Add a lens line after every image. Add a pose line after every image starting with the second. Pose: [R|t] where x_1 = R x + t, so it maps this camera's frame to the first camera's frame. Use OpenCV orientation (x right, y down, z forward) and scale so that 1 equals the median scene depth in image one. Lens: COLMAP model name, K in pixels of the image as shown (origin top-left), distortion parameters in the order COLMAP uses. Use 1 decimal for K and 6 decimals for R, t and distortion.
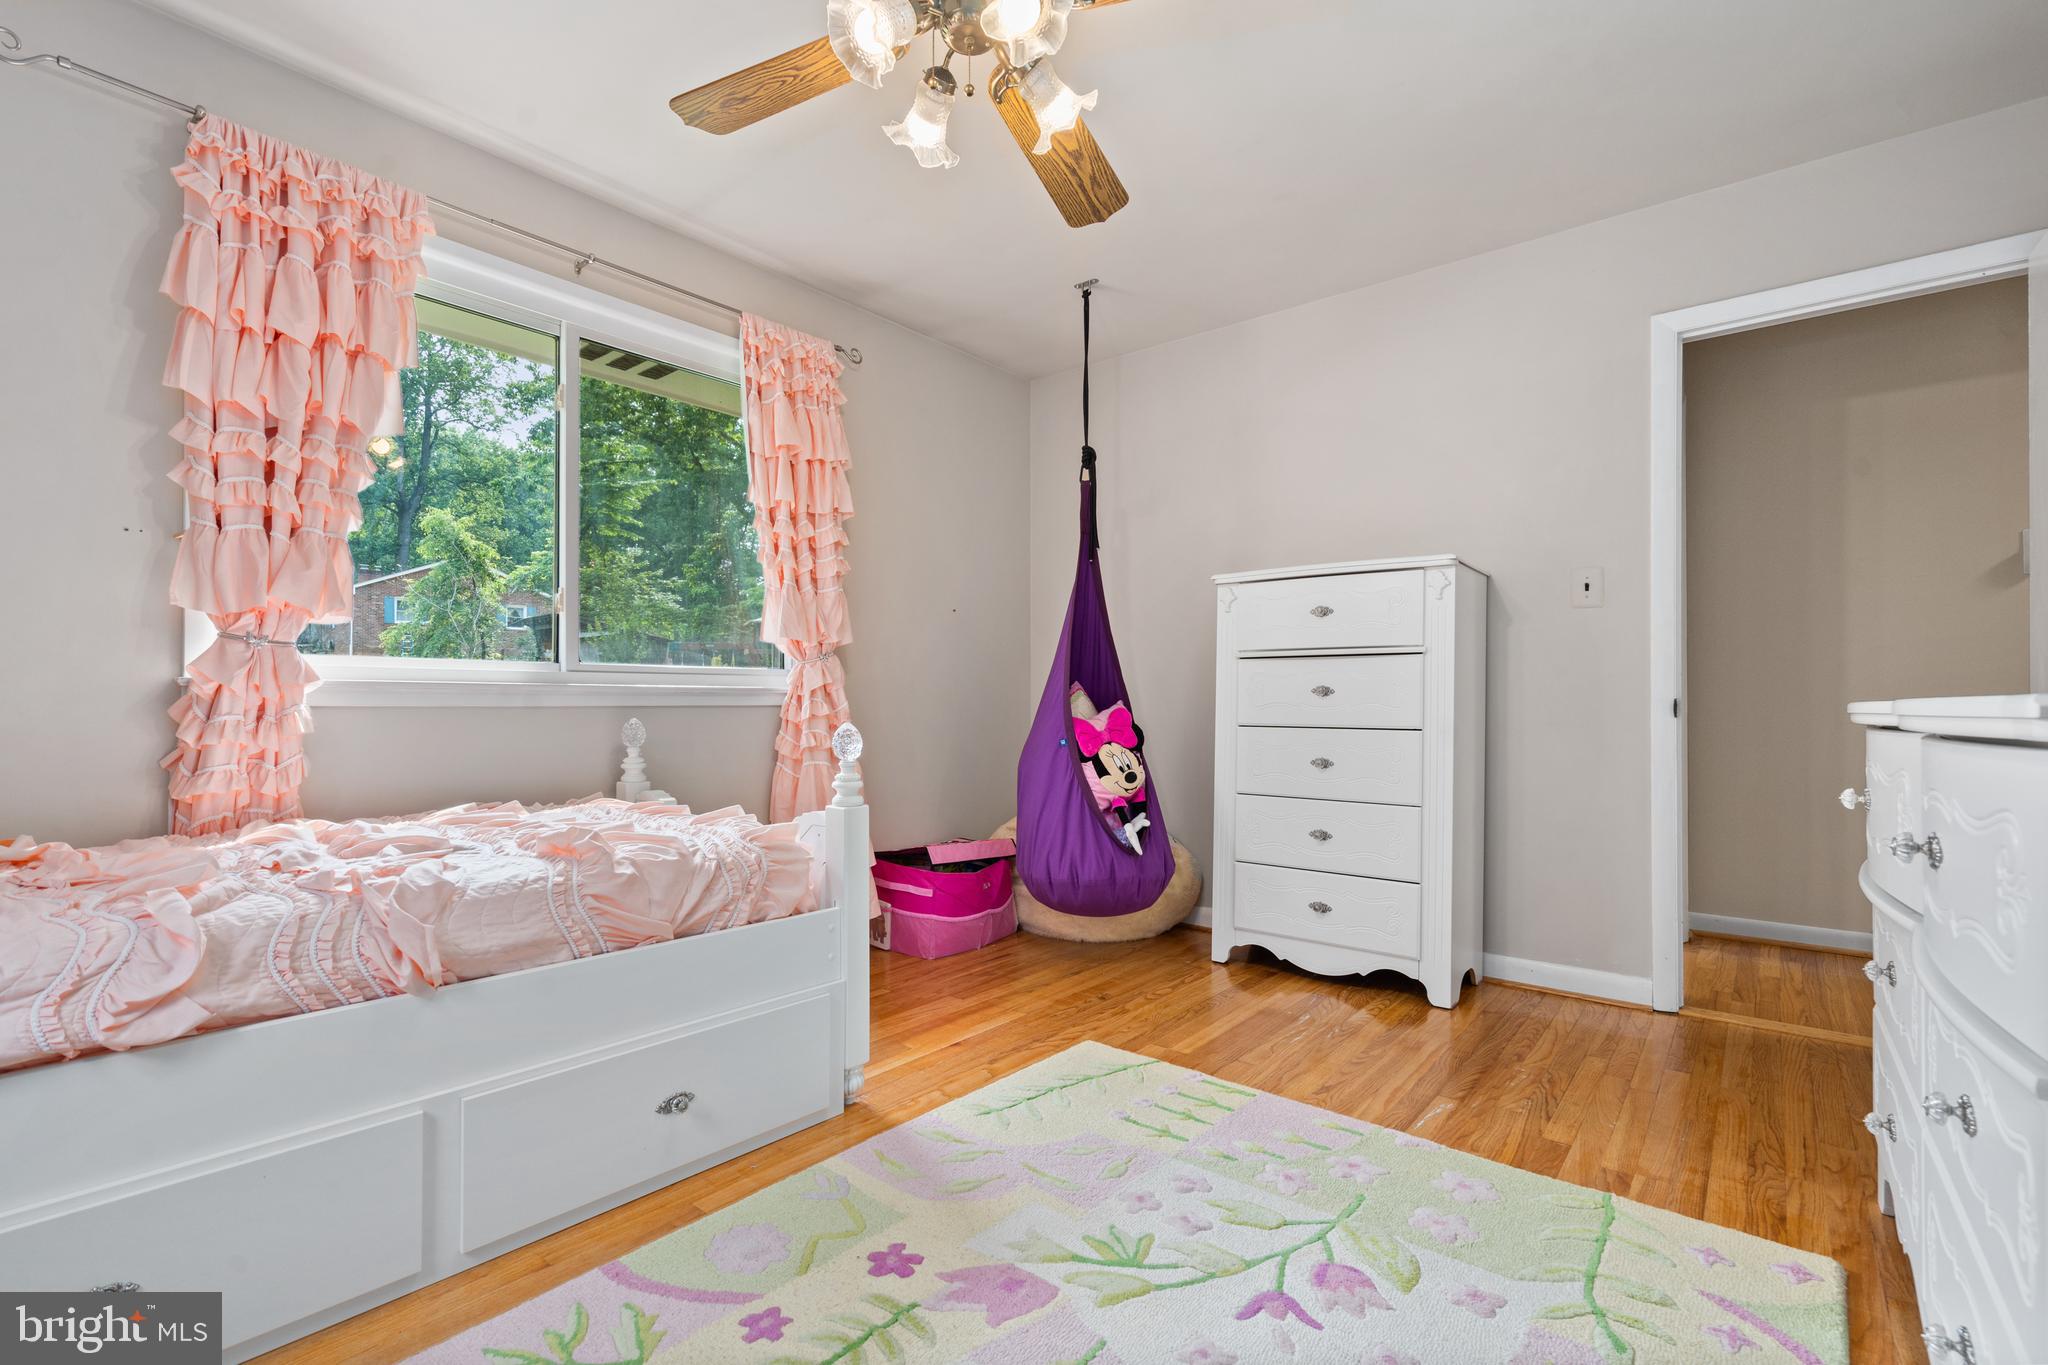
lens RADIAL K [[938.2, 0, 1018.4], [0, 938.2, 708.2], [0, 0, 1]] dist [-0.003767, -0.000088]
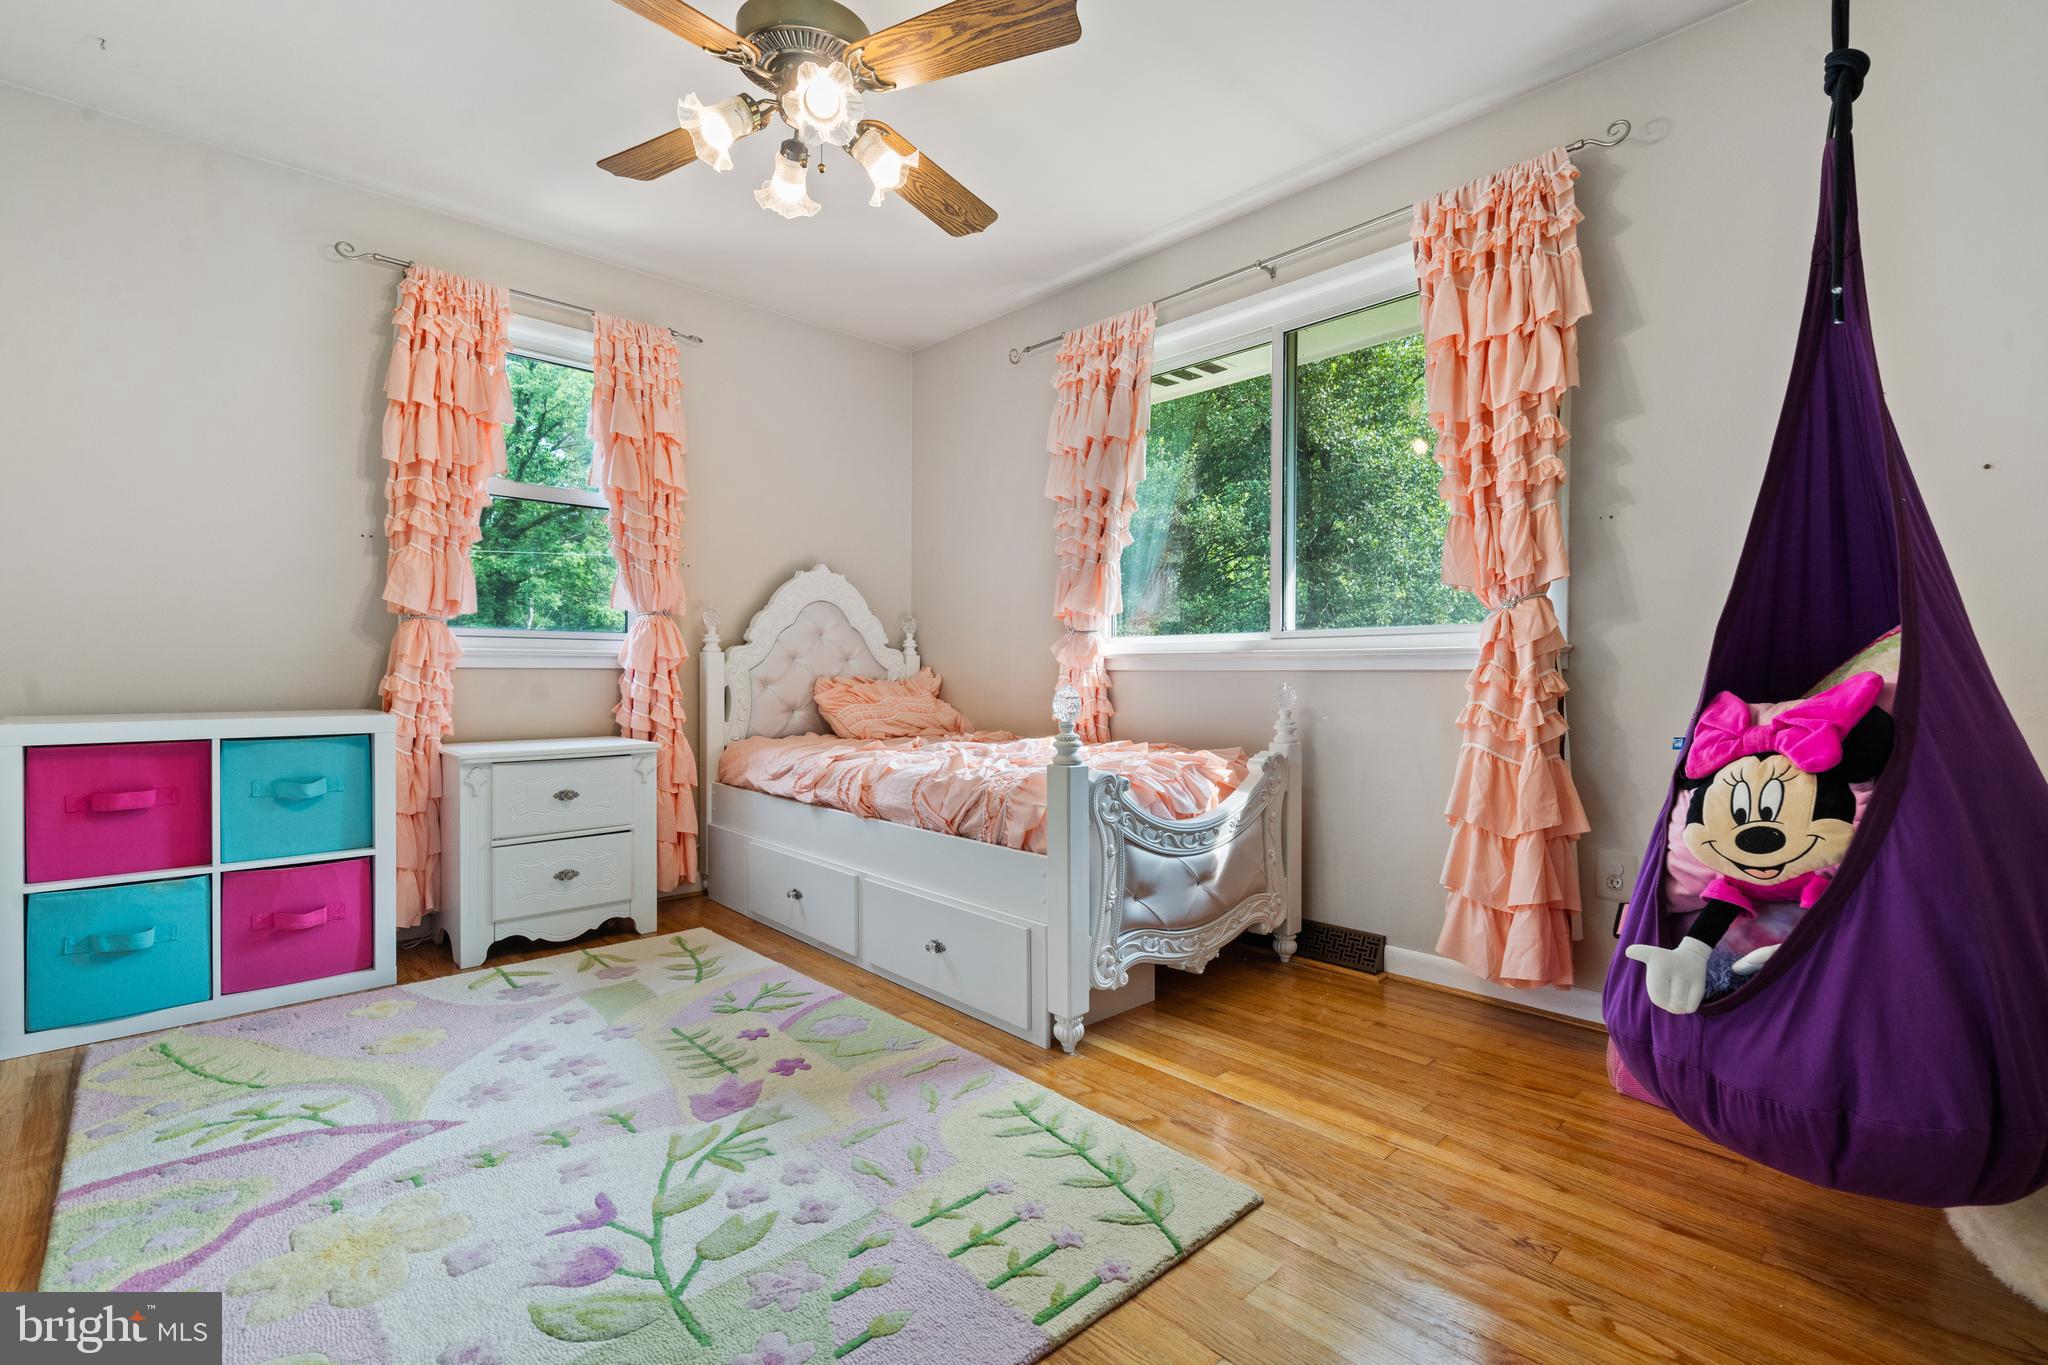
lens RADIAL K [[926.8, 0, 1009.9], [0, 926.8, 688.5], [0, 0, 1]] dist [-0.005060, 0.000111]
pose [[-0.136541, 0.016129, -0.990503, 0.948782], [-0.004984, 0.999844, 0.016968, 0.003385], [0.990622, 0.007253, -0.136439, 1.217708]]
